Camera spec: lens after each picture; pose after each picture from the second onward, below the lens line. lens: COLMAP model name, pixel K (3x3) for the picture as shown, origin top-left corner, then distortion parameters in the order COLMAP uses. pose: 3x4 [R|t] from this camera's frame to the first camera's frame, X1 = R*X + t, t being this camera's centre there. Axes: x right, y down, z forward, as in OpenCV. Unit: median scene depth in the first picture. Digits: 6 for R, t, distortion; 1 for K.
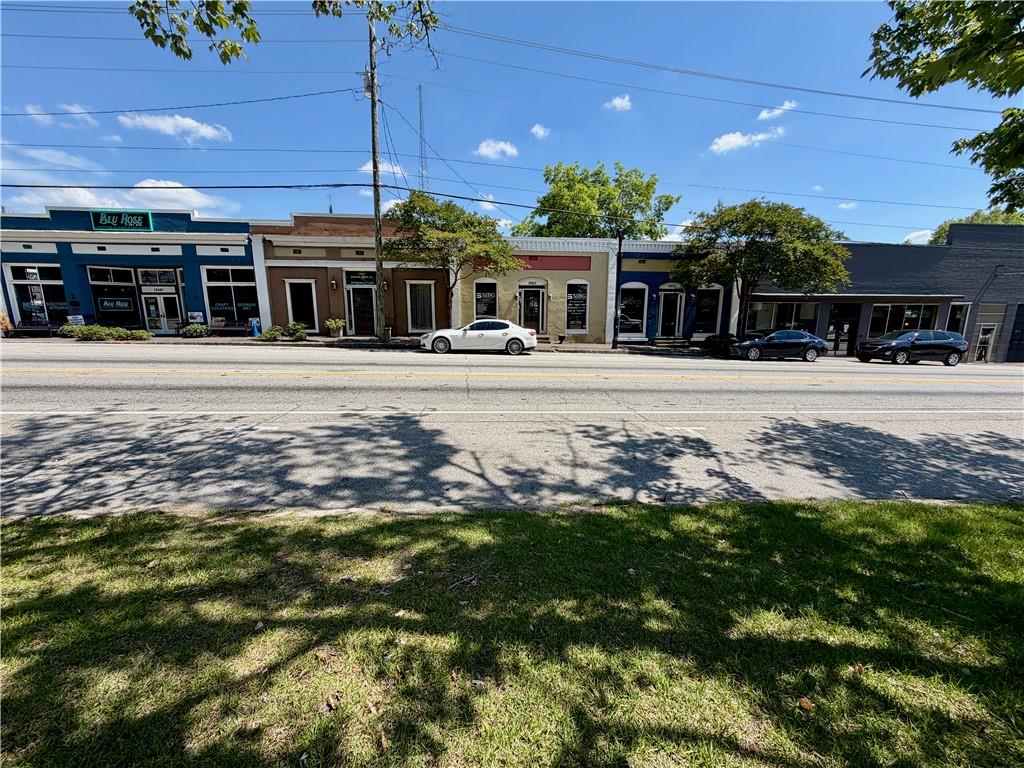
lens RADIAL K [[409.5, 0, 512.0], [0, 409.5, 384.0], [0, 0, 1]] dist [0.000118, -0.000080]
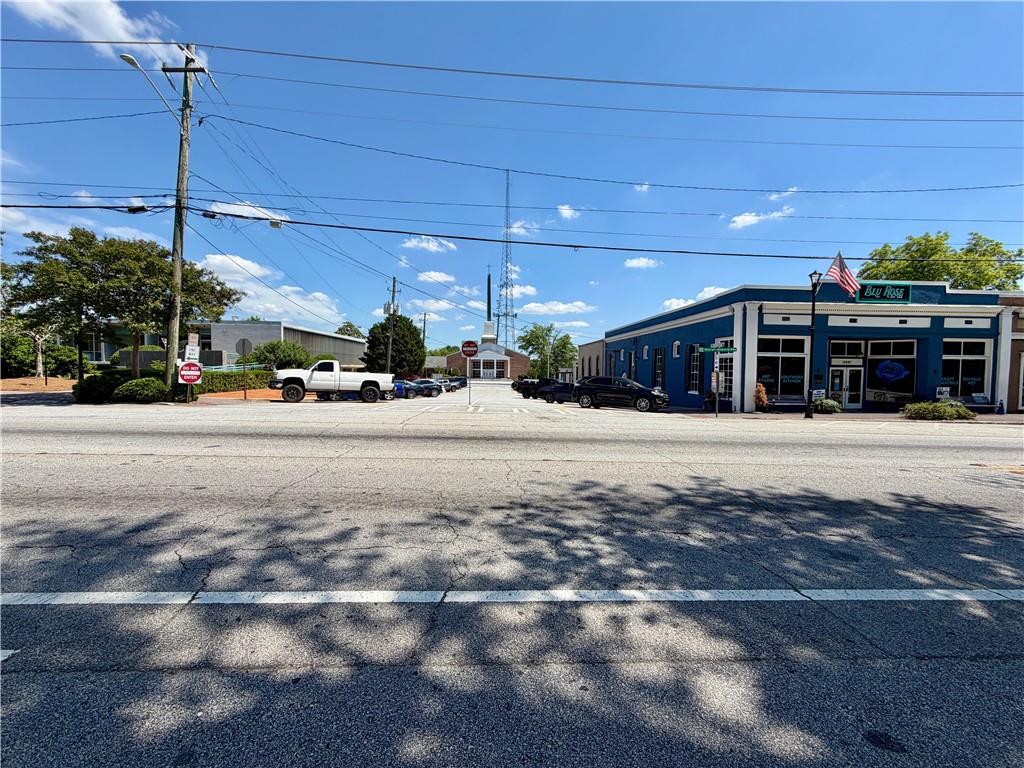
lens RADIAL K [[402.8, 0, 510.8], [0, 402.8, 386.7], [0, 0, 1]] dist [-0.000186, 0.000035]
pose [[0.998964, 0.010326, -0.044331, -1.734984], [-0.016668, 0.989267, -0.145163, -0.028164], [0.042356, 0.145751, 0.988414, 0.059157]]
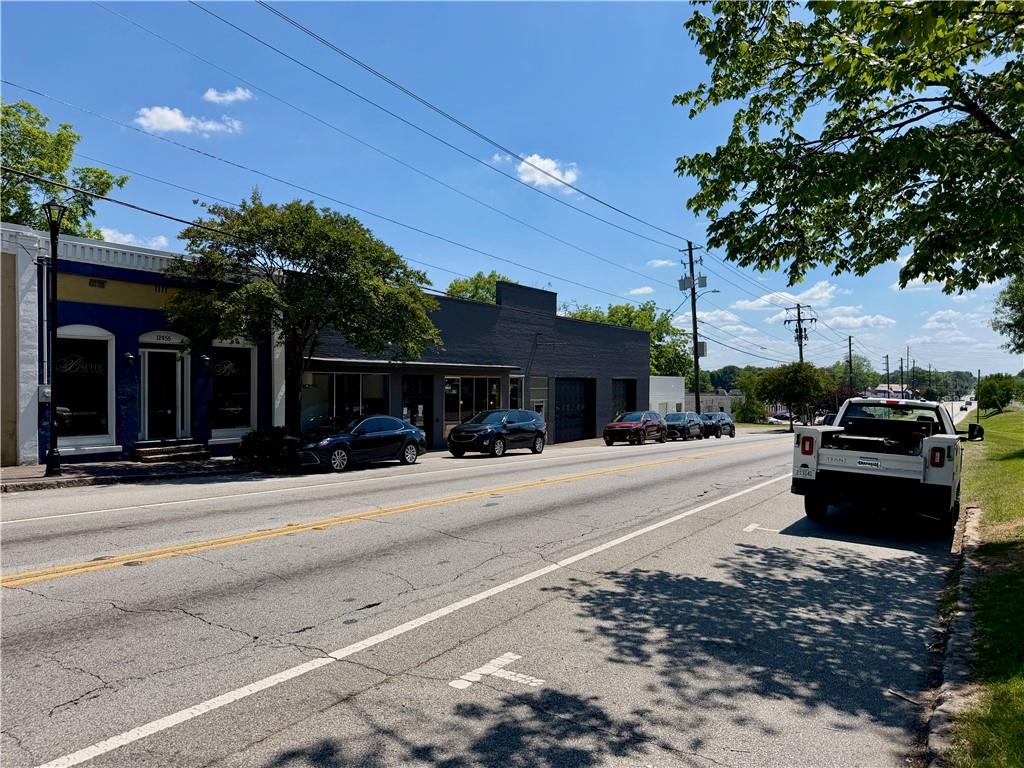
lens RADIAL K [[714.8, 0, 507.2], [0, 714.8, 381.5], [0, 0, 1]] dist [0.074128, -0.117434]
pose [[0.622731, 0.000882, 0.782436, -0.038623], [0.142571, 0.983130, -0.114579, -0.027459], [-0.769337, 0.182905, 0.612099, 0.155411]]
